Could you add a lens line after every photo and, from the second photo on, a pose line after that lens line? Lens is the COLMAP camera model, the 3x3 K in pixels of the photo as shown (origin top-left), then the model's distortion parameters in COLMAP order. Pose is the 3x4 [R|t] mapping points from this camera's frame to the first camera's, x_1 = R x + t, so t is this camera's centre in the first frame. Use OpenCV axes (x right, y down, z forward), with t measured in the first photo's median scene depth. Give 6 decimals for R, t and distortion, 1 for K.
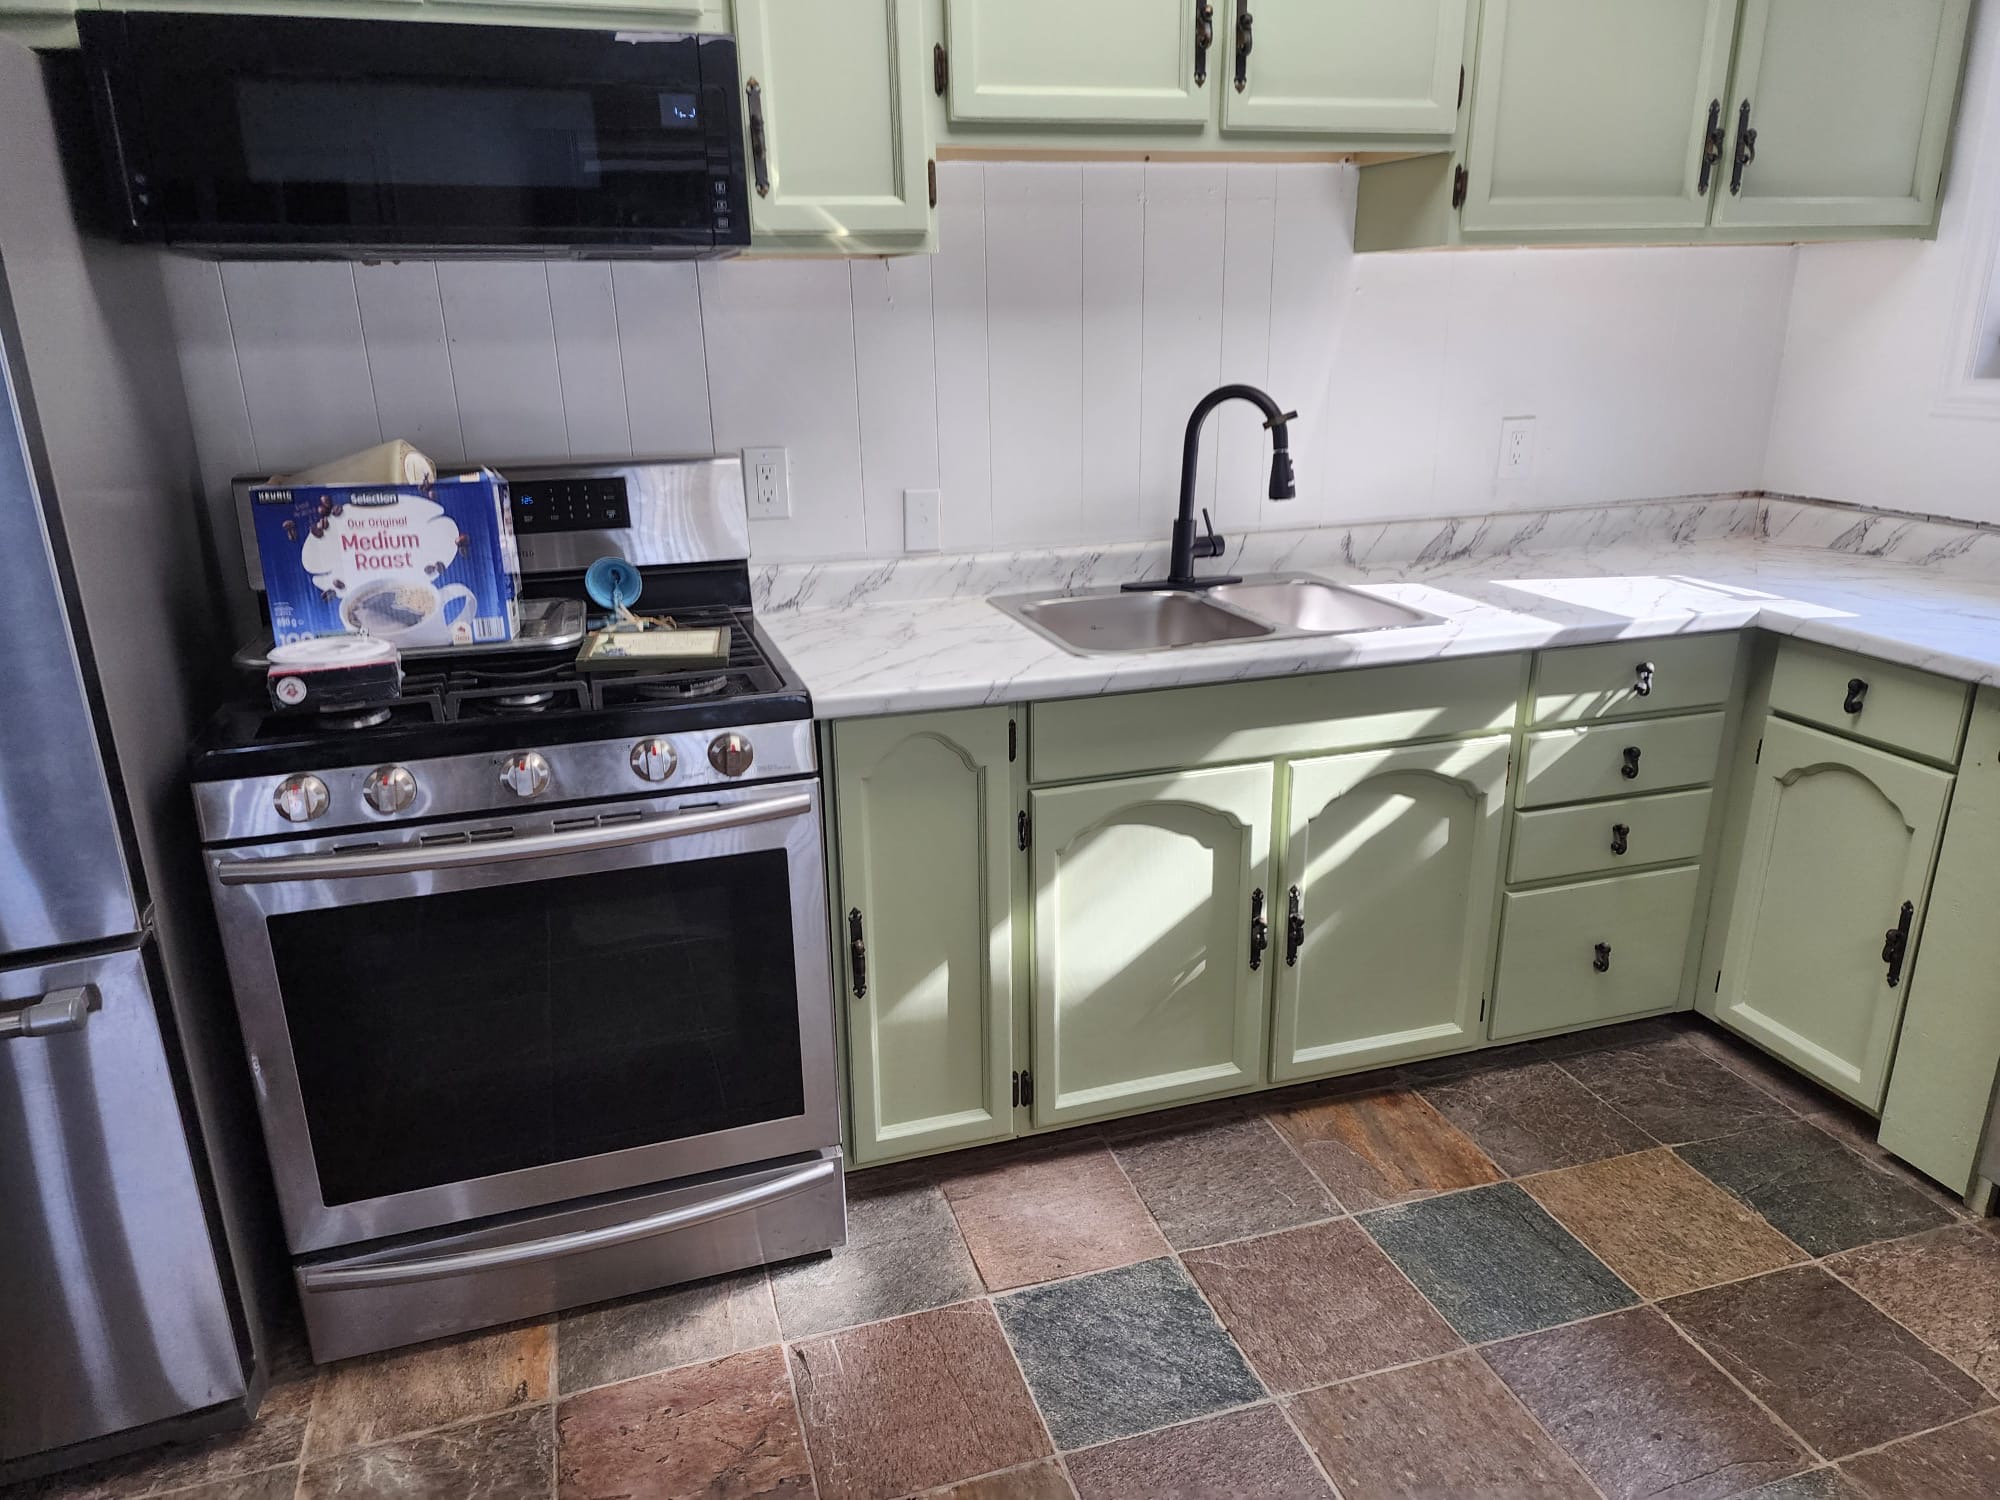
lens RADIAL K [[1330.8, 0, 993.3], [0, 1330.8, 739.4], [0, 0, 1]] dist [0.071914, -0.067225]
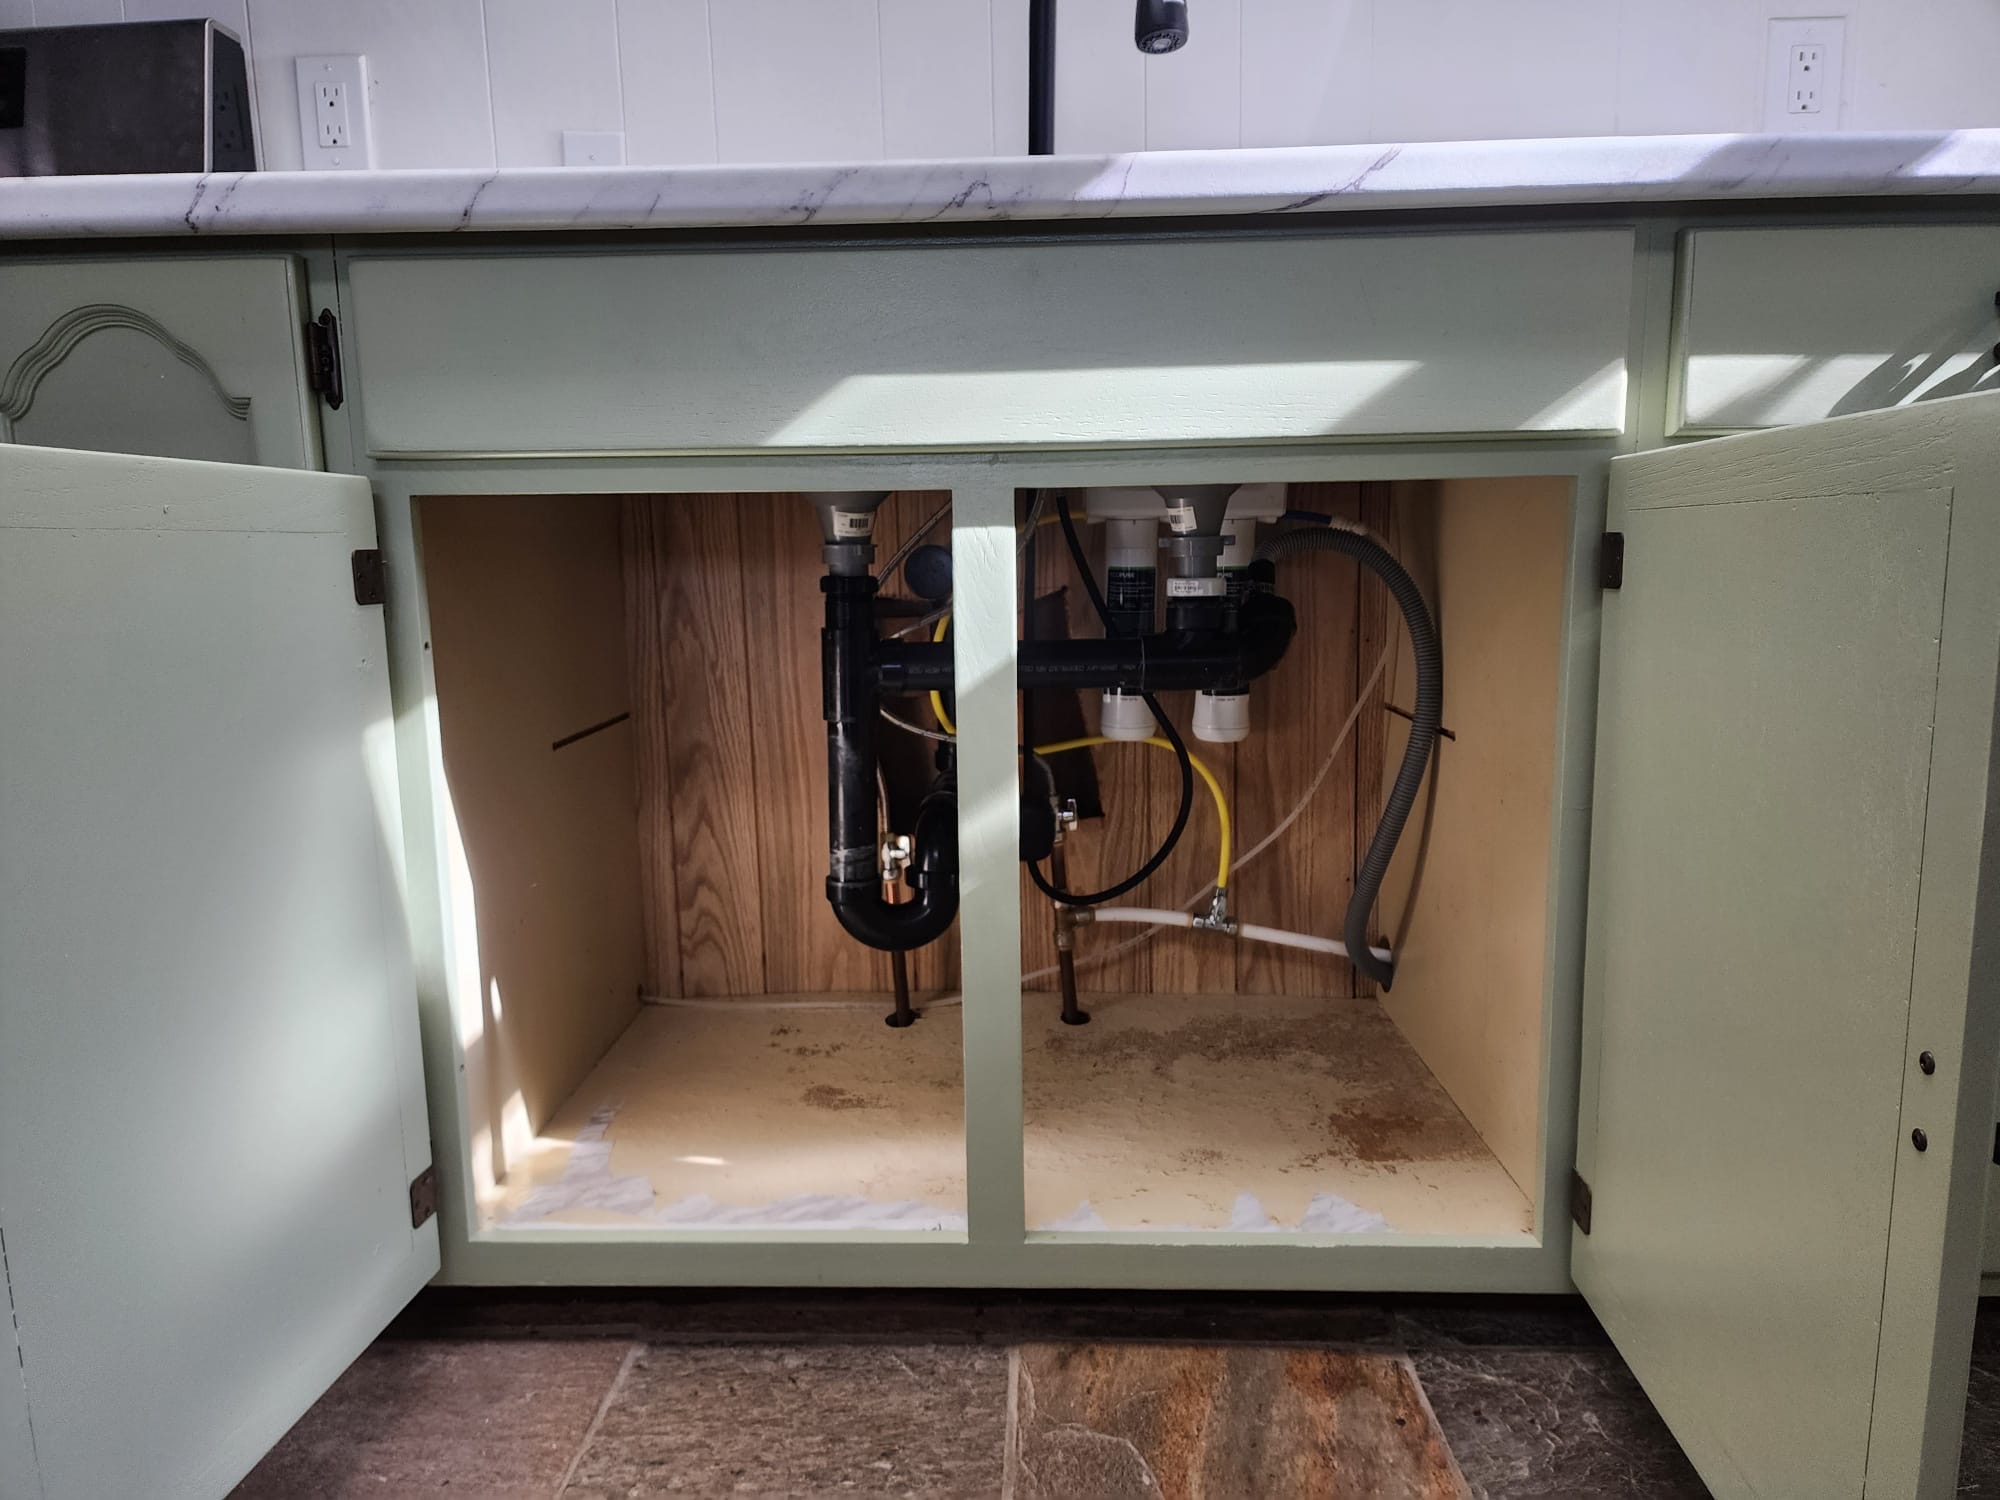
lens RADIAL K [[1330.8, 0, 992.1], [0, 1330.8, 742.1], [0, 0, 1]] dist [0.071914, -0.067225]
pose [[0.940587, 0.046648, -0.336333, 0.344809], [-0.099678, 0.984811, -0.142170, 0.153747], [0.324592, 0.167248, 0.930950, 0.572889]]
